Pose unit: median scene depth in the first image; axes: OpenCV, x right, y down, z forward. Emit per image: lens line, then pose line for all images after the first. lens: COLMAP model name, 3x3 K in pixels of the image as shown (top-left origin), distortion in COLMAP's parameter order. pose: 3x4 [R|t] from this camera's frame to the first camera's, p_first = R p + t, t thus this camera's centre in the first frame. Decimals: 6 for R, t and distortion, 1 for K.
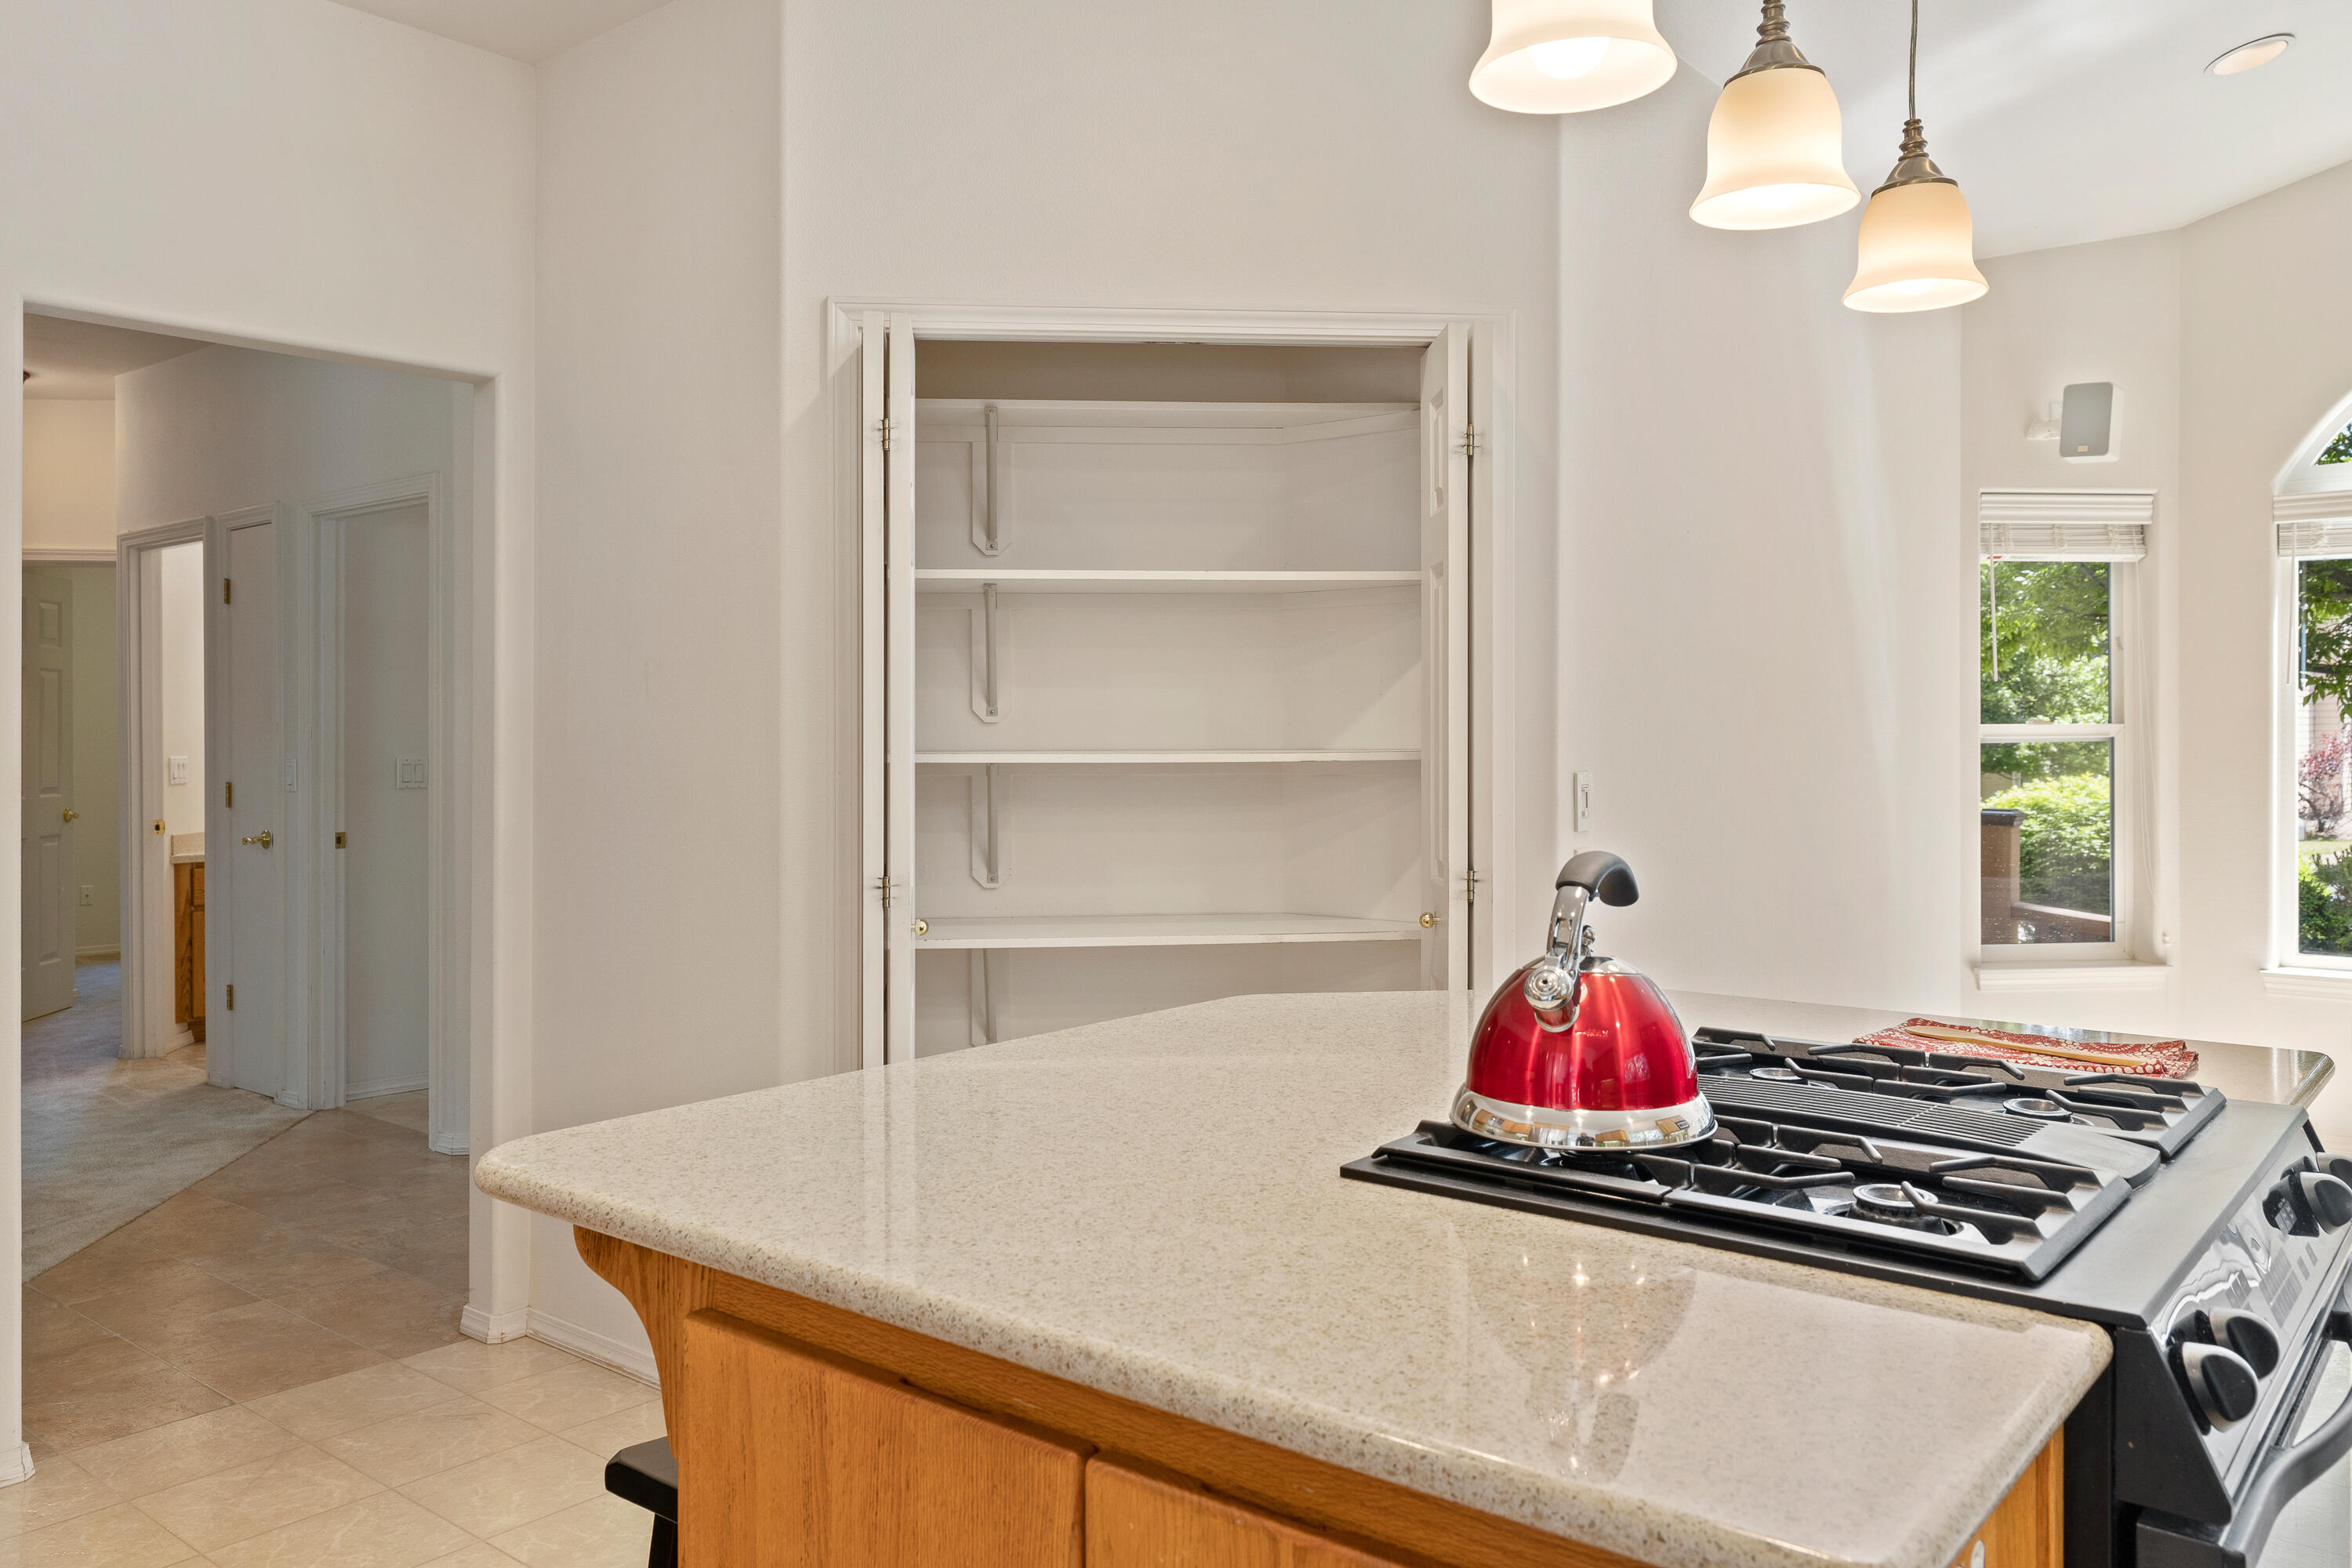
lens RADIAL K [[1735.1, 0, 1187.2], [0, 1735.1, 751.1], [0, 0, 1]] dist [-0.008564, 0.011232]
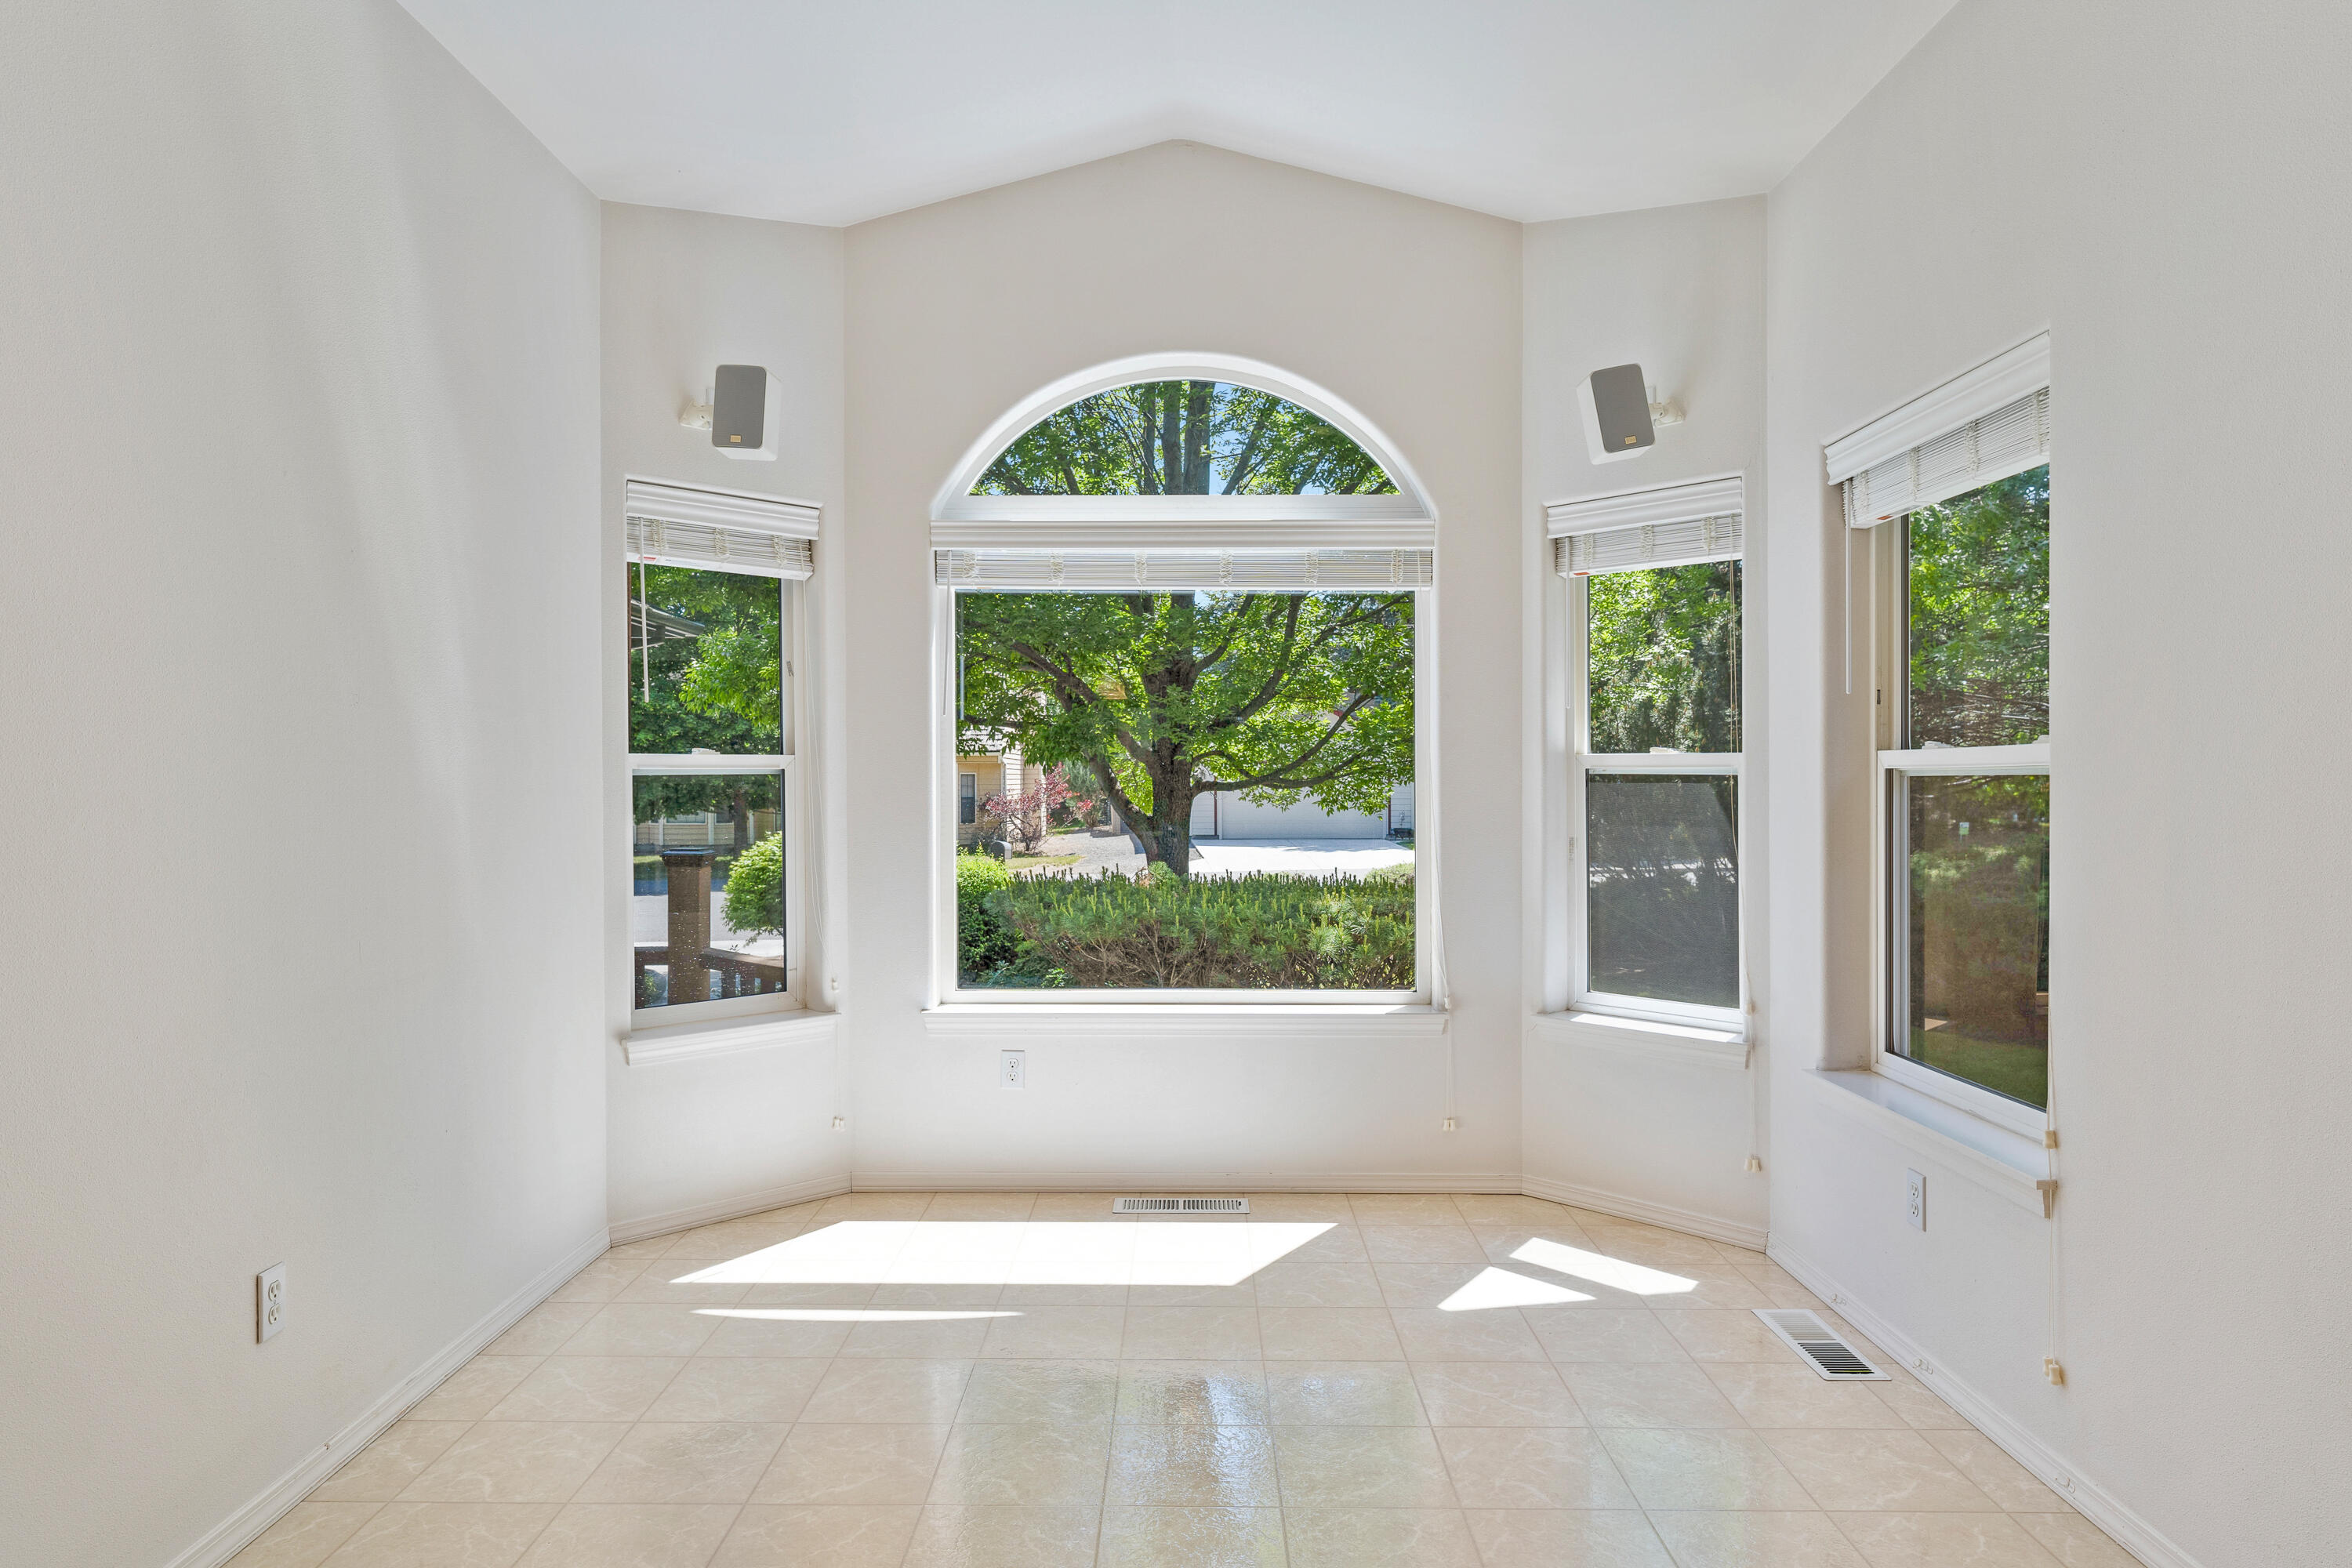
lens RADIAL K [[1395.8, 0, 1175.1], [0, 1395.8, 833.4], [0, 0, 1]] dist [-0.000342, -0.000065]
pose [[0.777324, -0.022077, 0.628713, 0.295544], [0.005042, 0.999571, 0.028866, 0.007270], [-0.629080, -0.019268, 0.777102, 0.376144]]
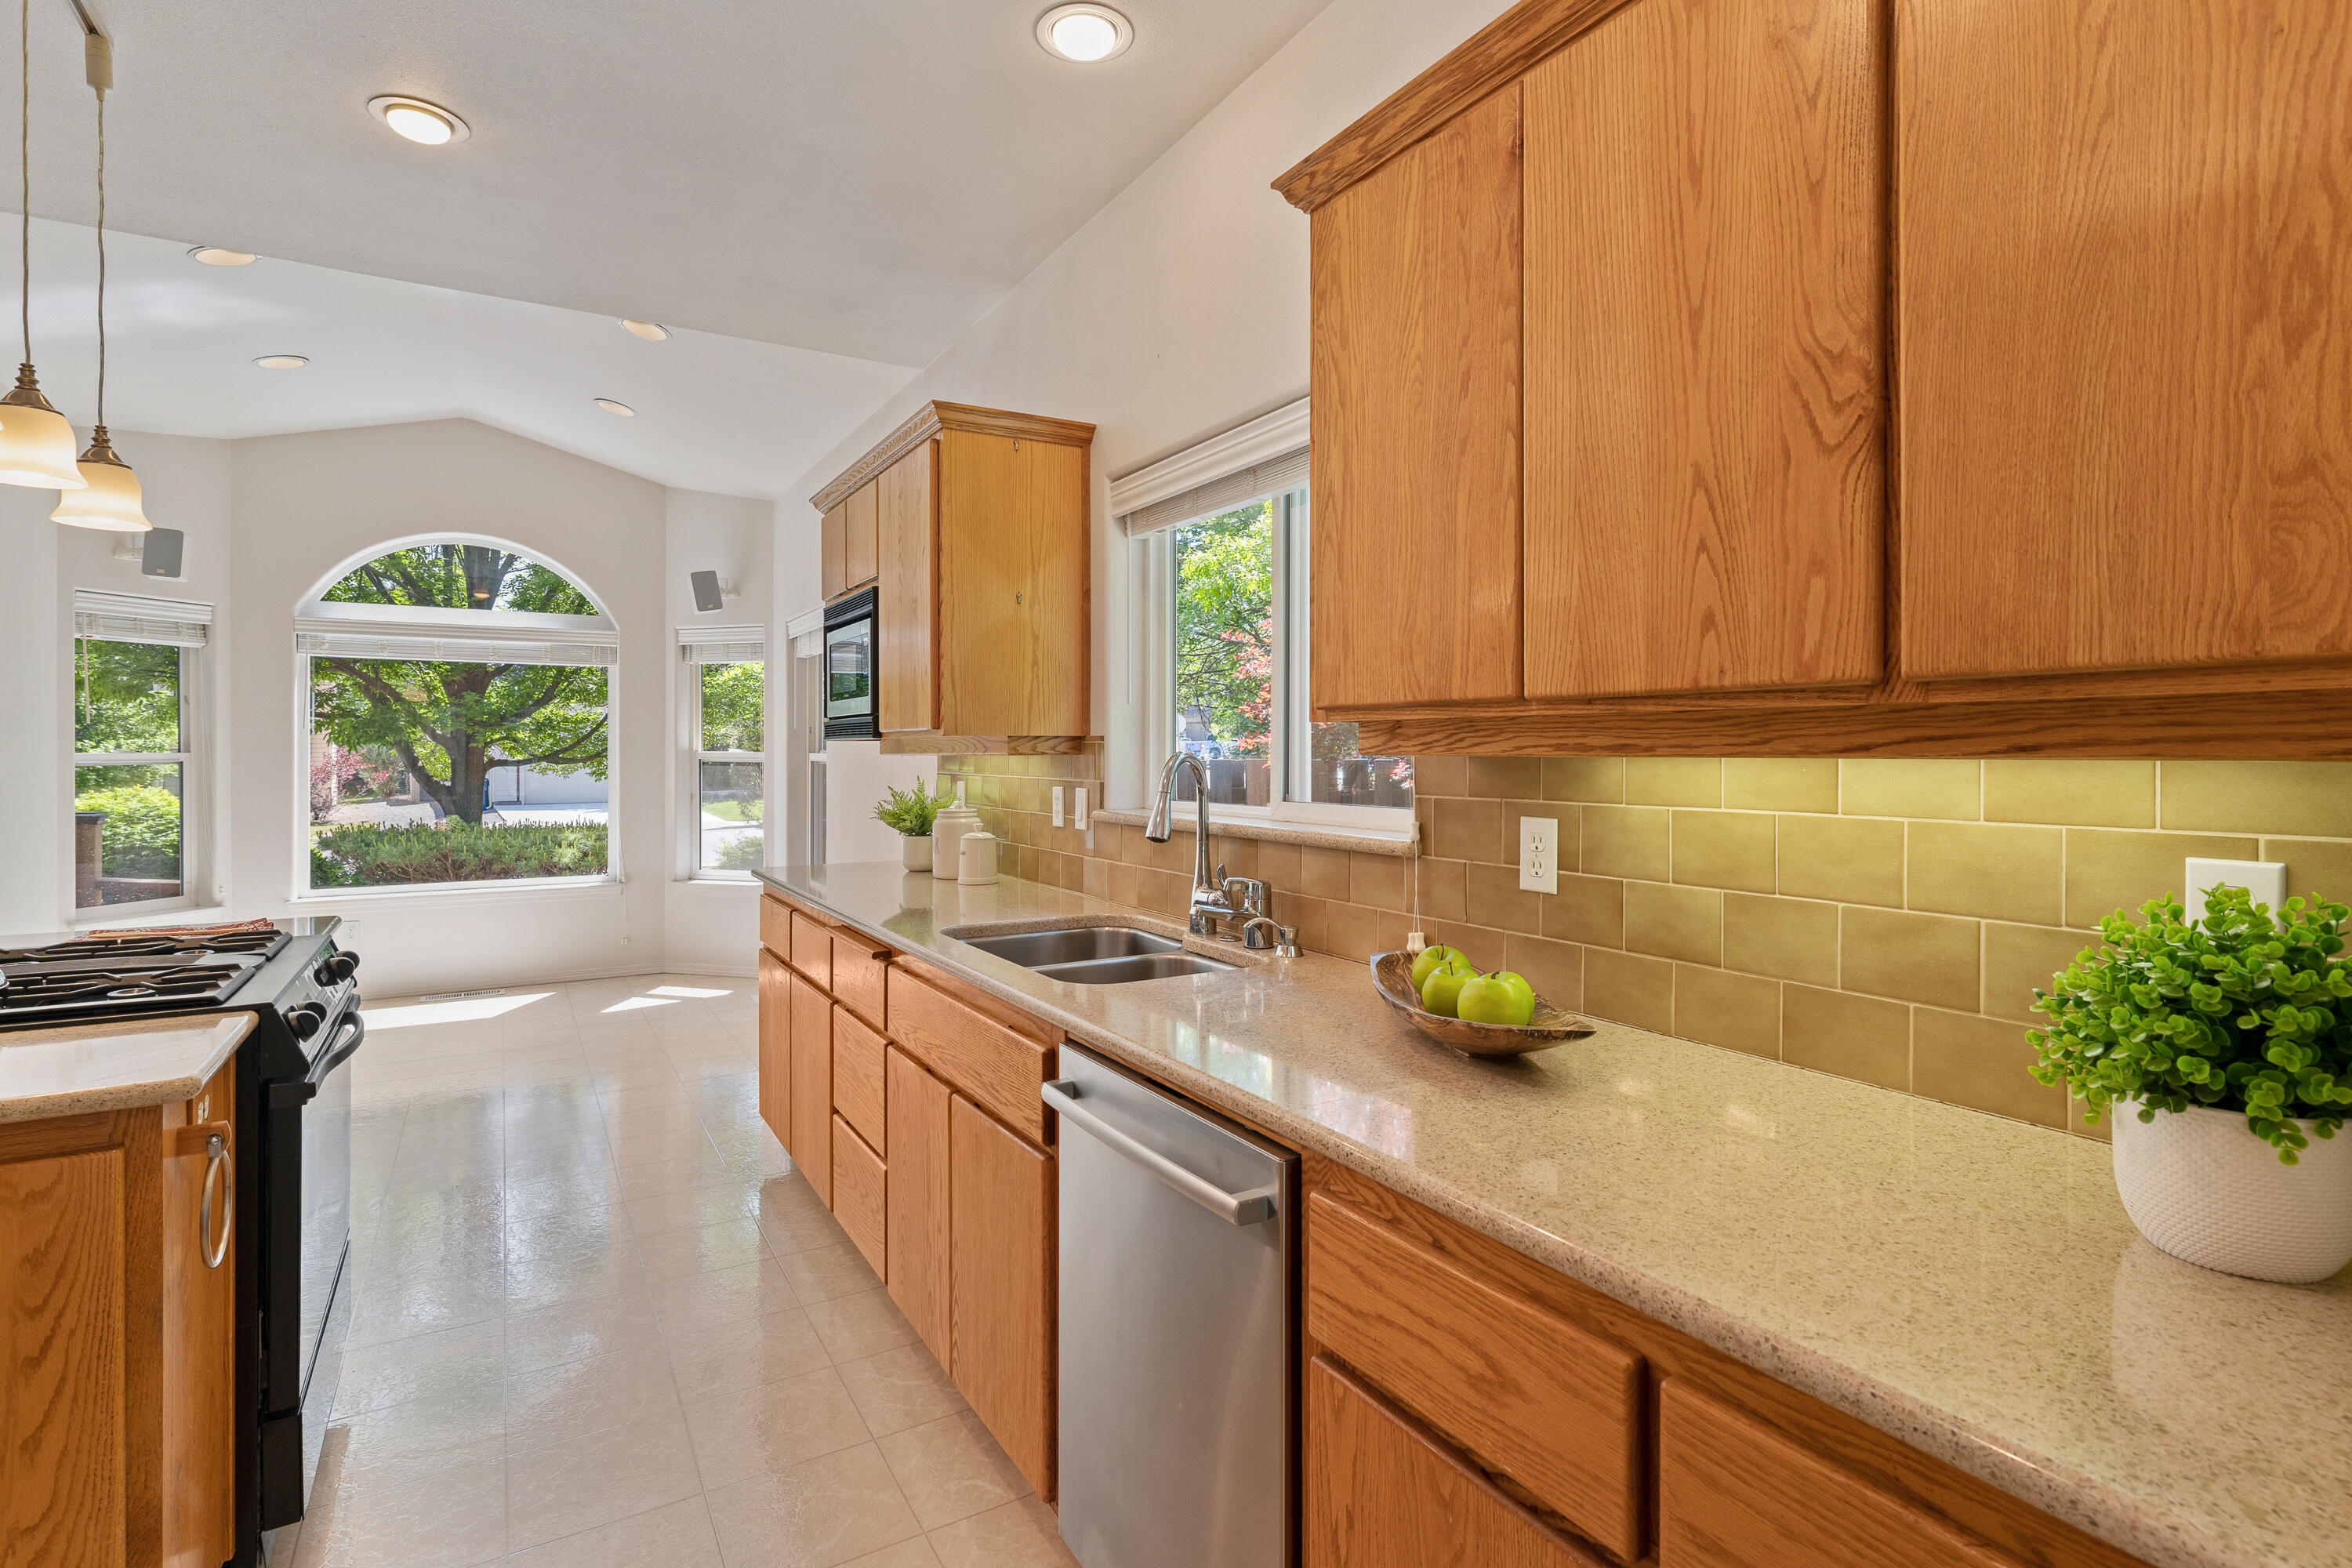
lens RADIAL K [[1136.4, 0, 1157.6], [0, 1136.4, 742.1], [0, 0, 1]] dist [0.003083, -0.000470]
pose [[0.346582, 0.008195, 0.937984, -0.138310], [0.010299, 0.999868, -0.012541, -0.004736], [-0.937963, 0.014007, 0.346452, -0.194759]]
